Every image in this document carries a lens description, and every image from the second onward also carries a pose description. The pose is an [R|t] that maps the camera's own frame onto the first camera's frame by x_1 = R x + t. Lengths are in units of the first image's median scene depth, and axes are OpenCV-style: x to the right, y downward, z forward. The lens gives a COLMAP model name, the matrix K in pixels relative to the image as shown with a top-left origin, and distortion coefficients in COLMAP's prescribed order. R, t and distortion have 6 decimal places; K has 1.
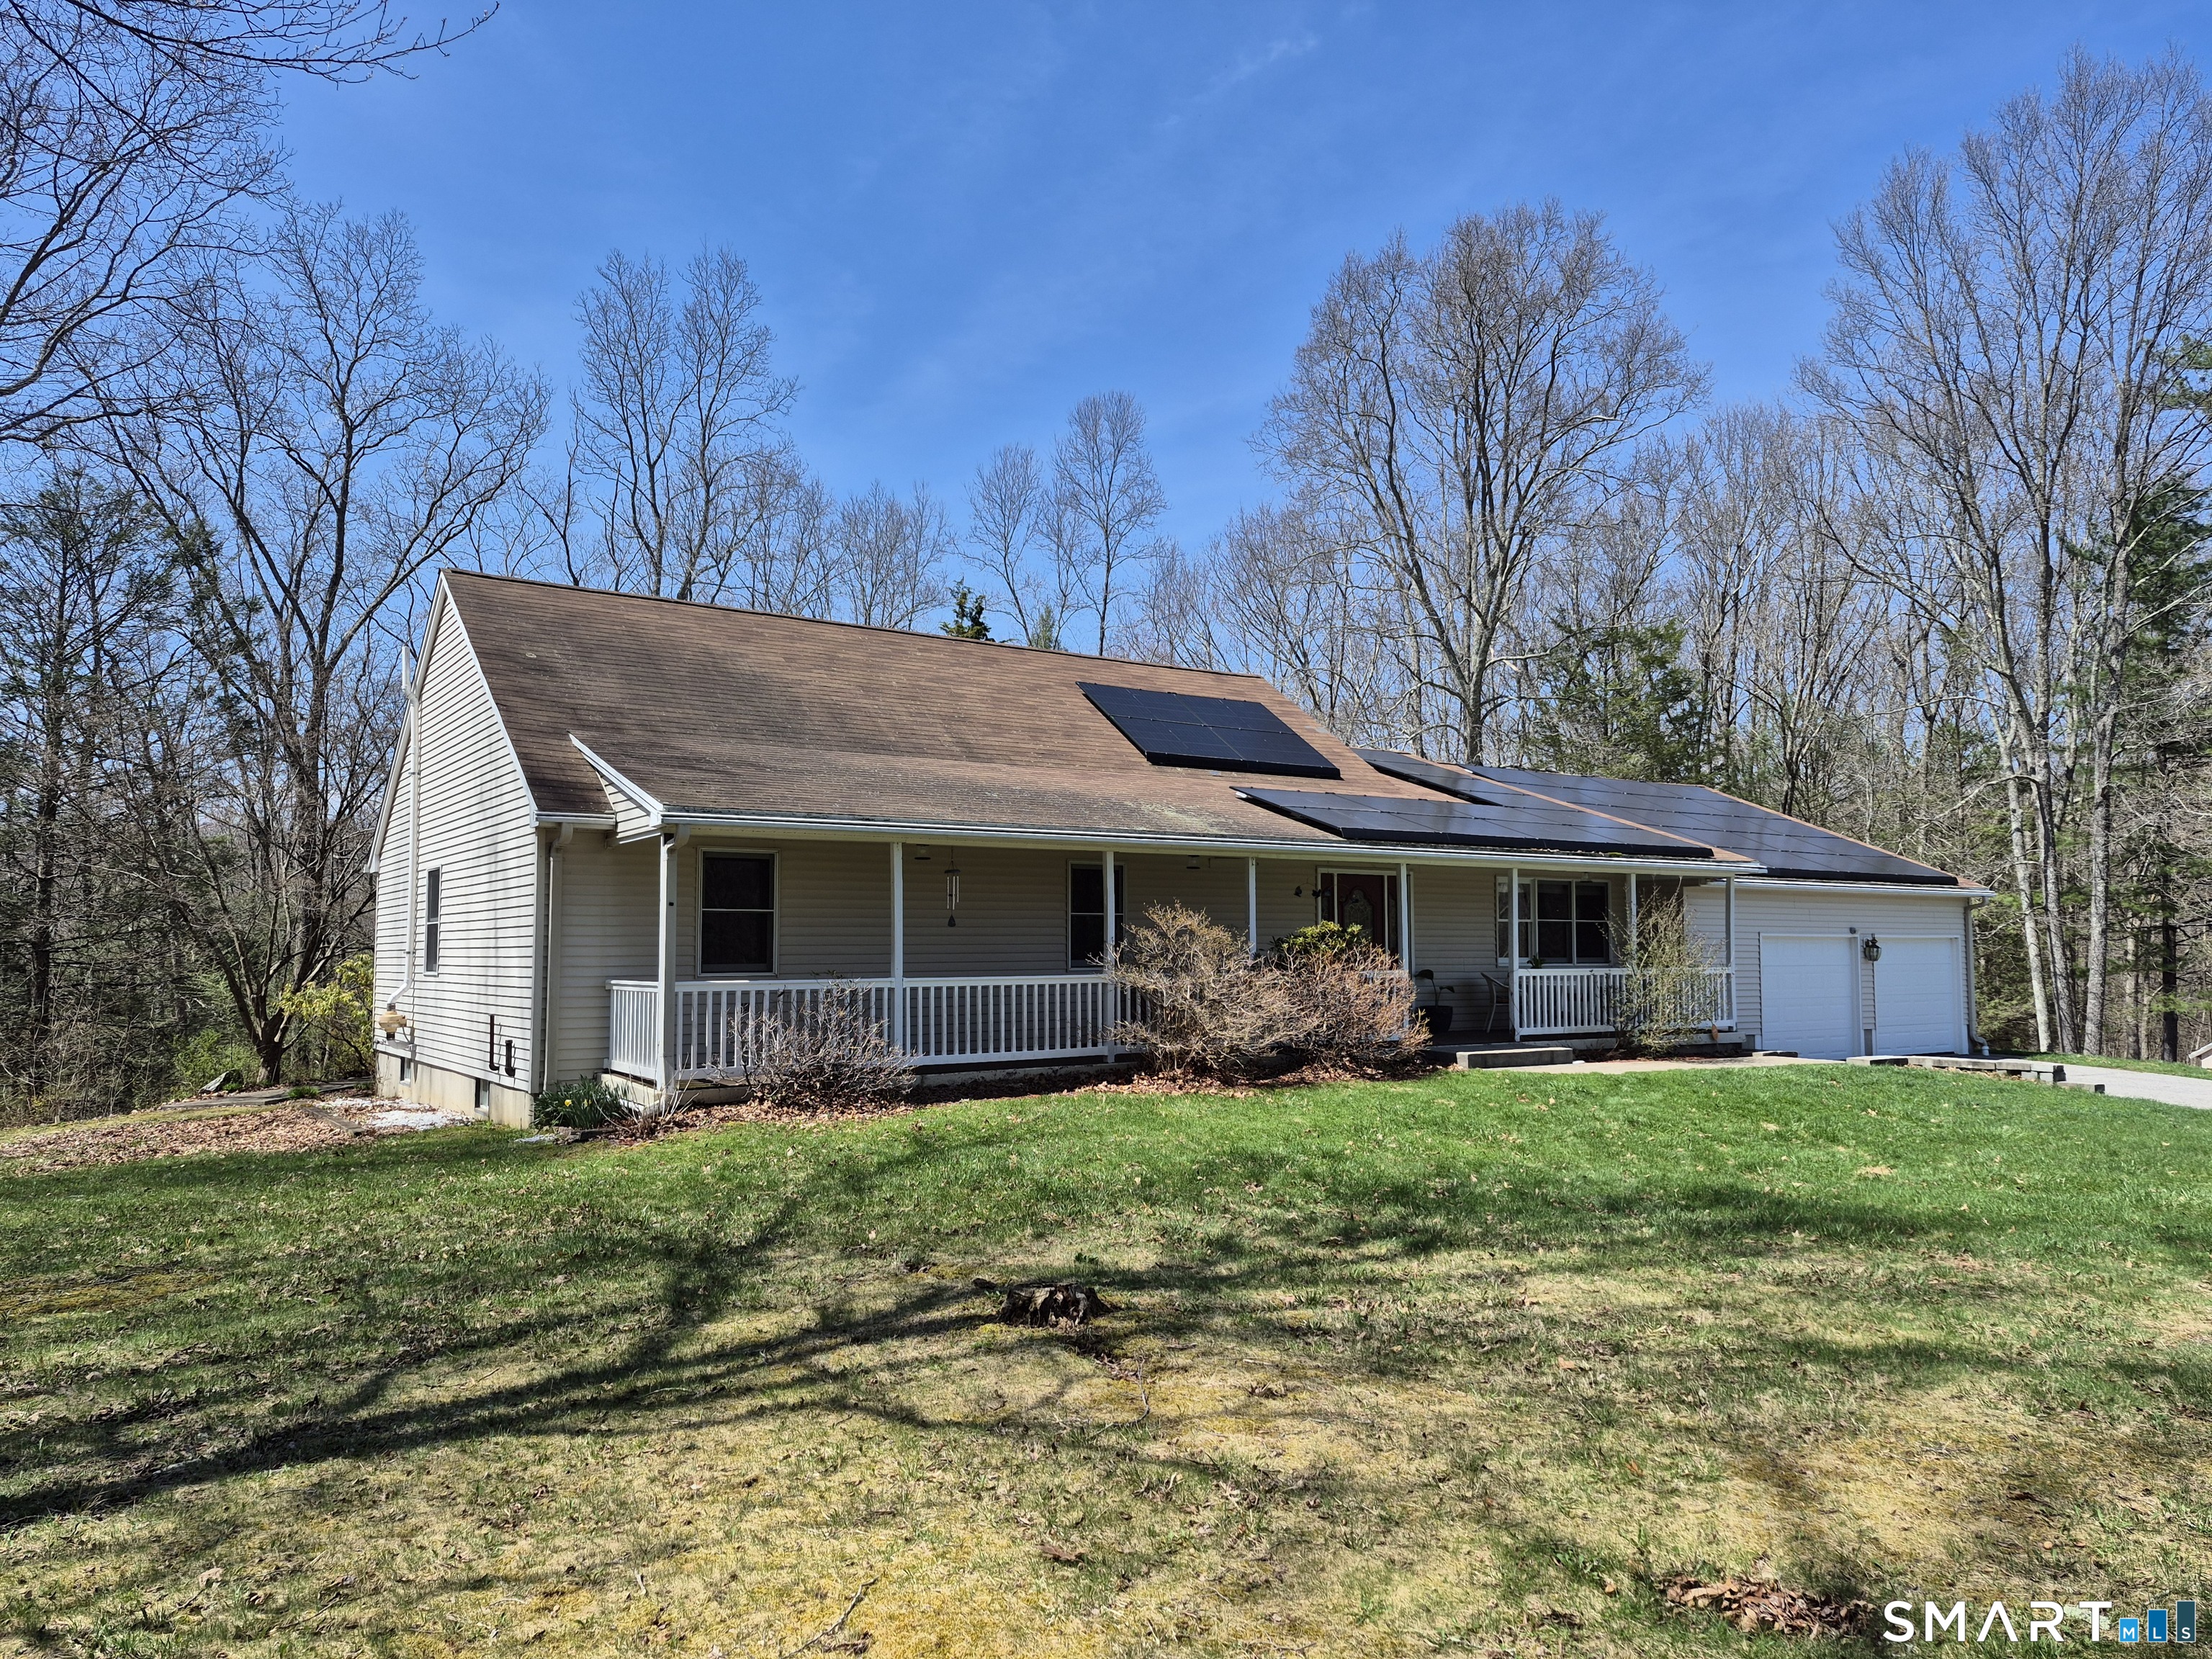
lens RADIAL K [[1513.4, 0, 1110.3], [0, 1513.4, 816.8], [0, 0, 1]] dist [0.125985, -0.163638]
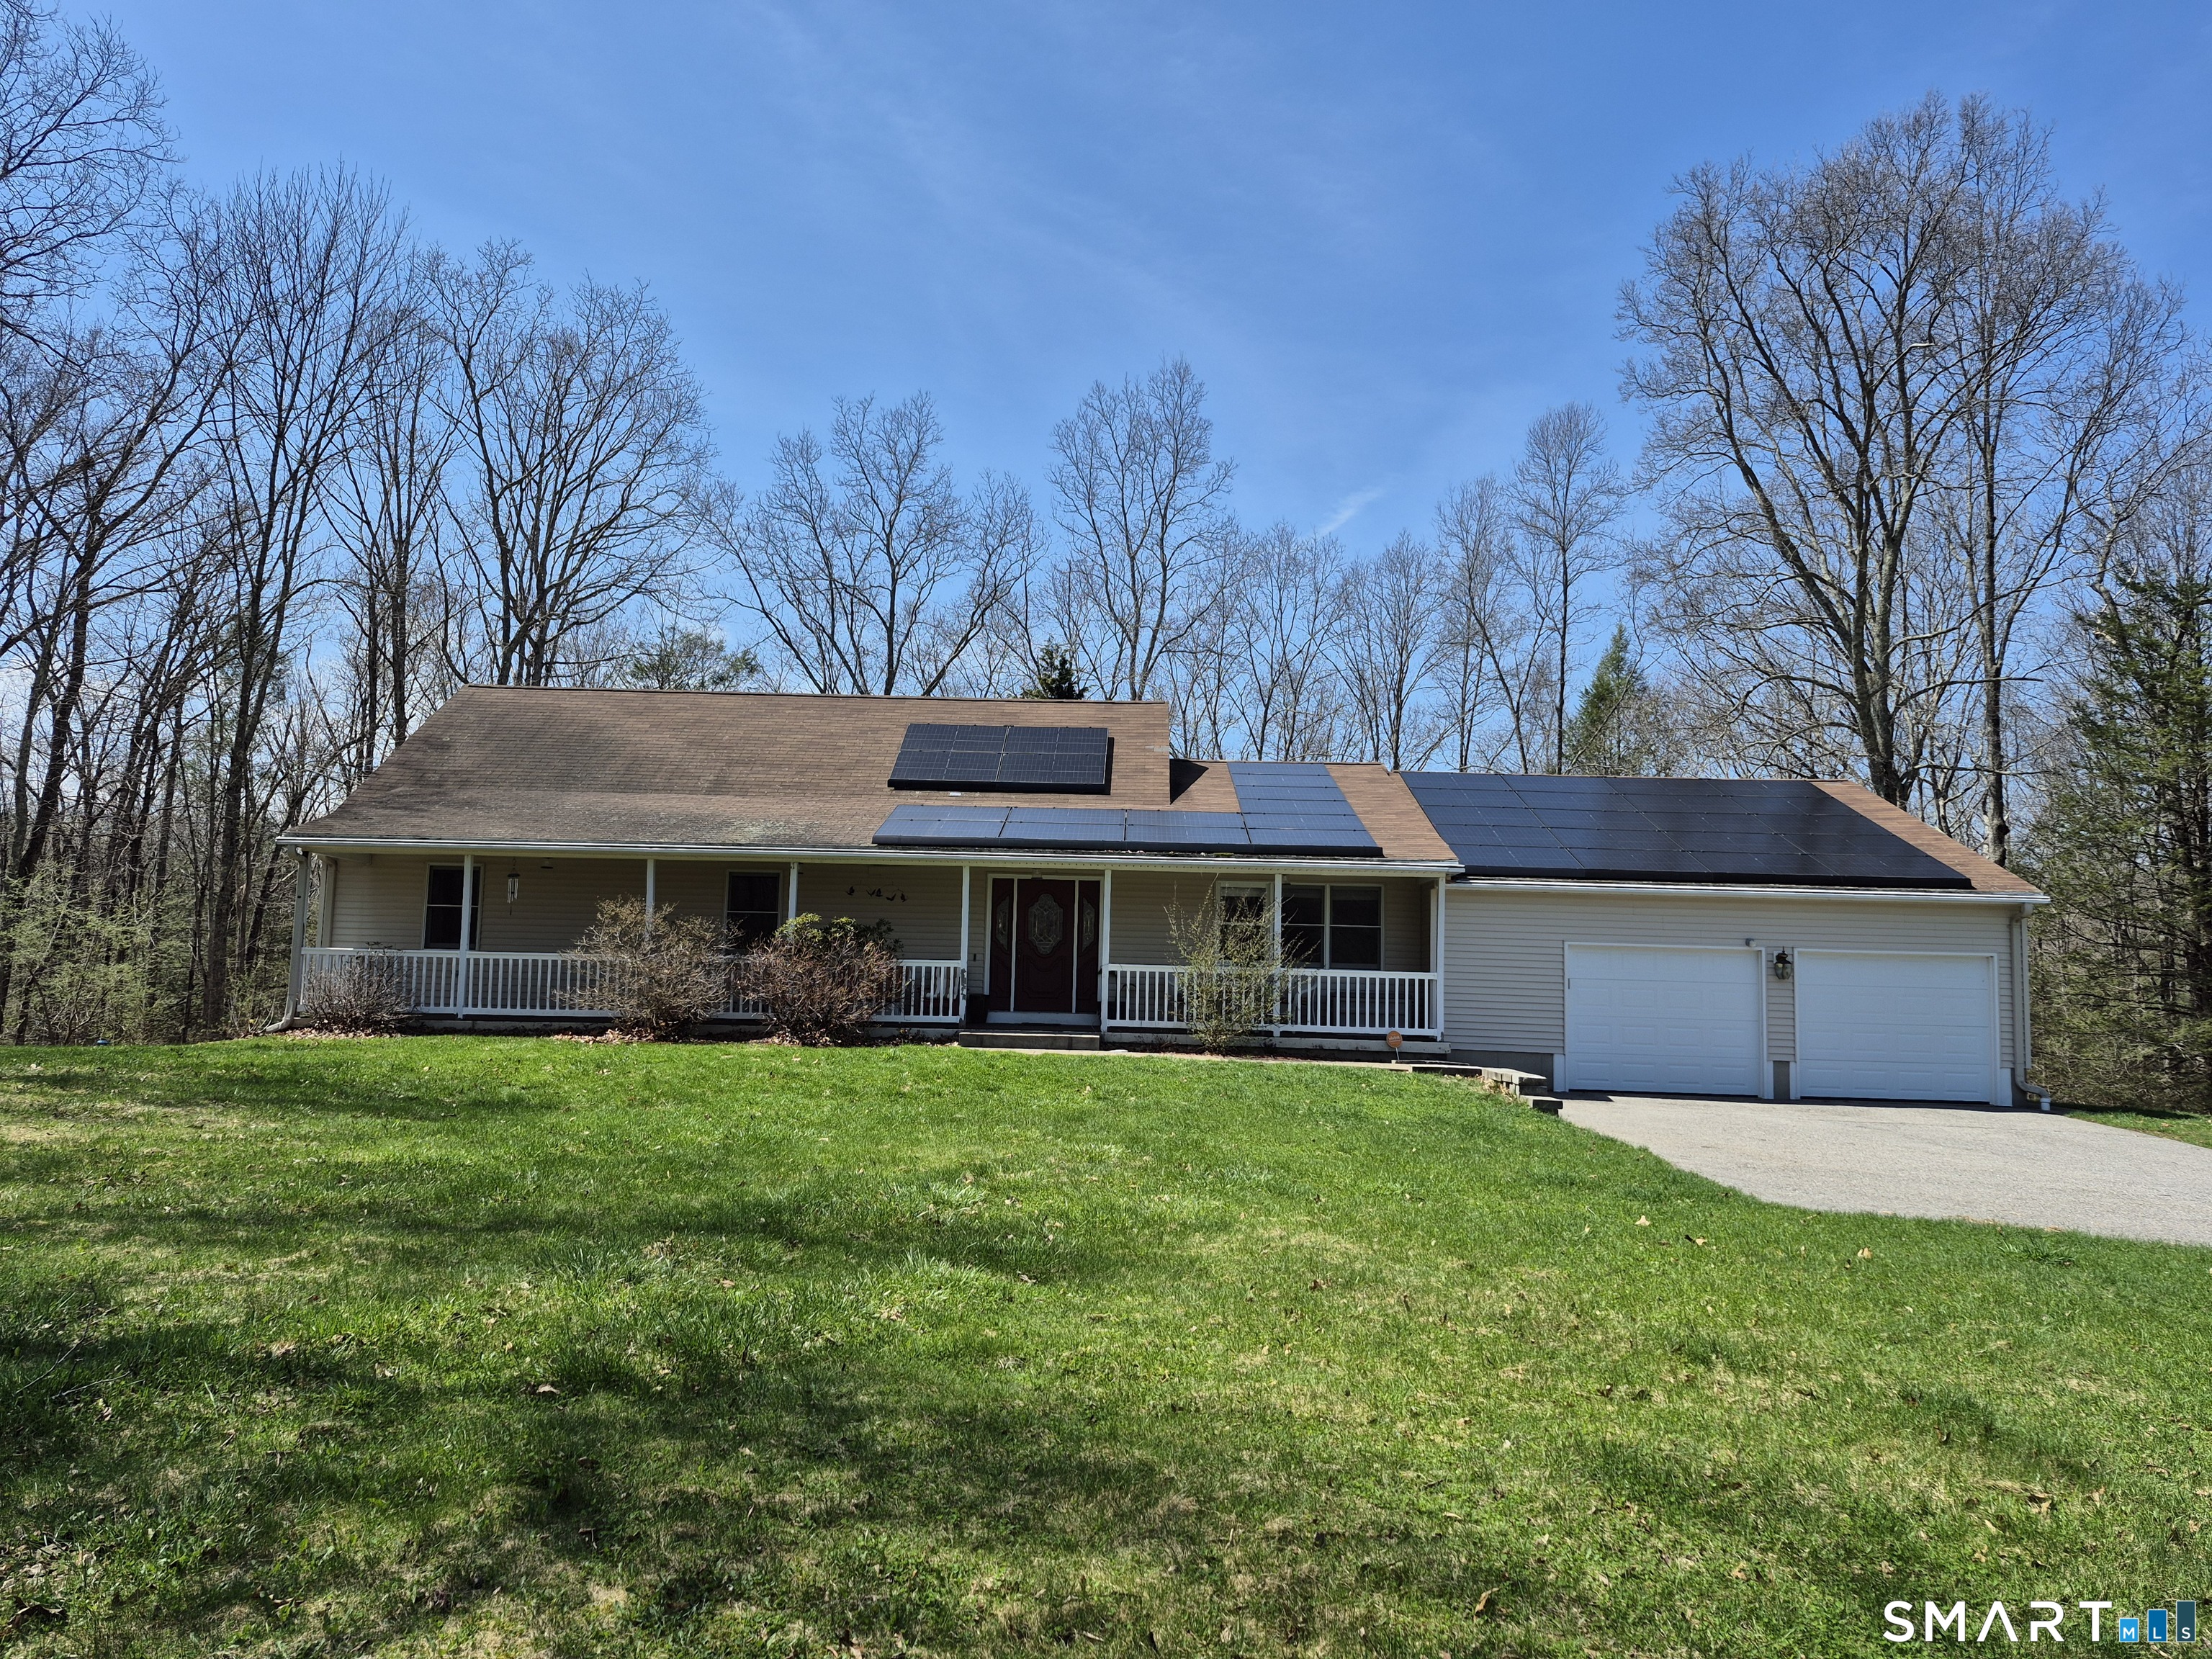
lens RADIAL K [[1513.4, 0, 1110.3], [0, 1513.4, 816.8], [0, 0, 1]] dist [0.125985, -0.163638]
pose [[0.816008, -0.042199, -0.576498, 0.832209], [0.022766, 0.998904, -0.040894, 0.038240], [0.577592, 0.020245, 0.816074, 0.129441]]
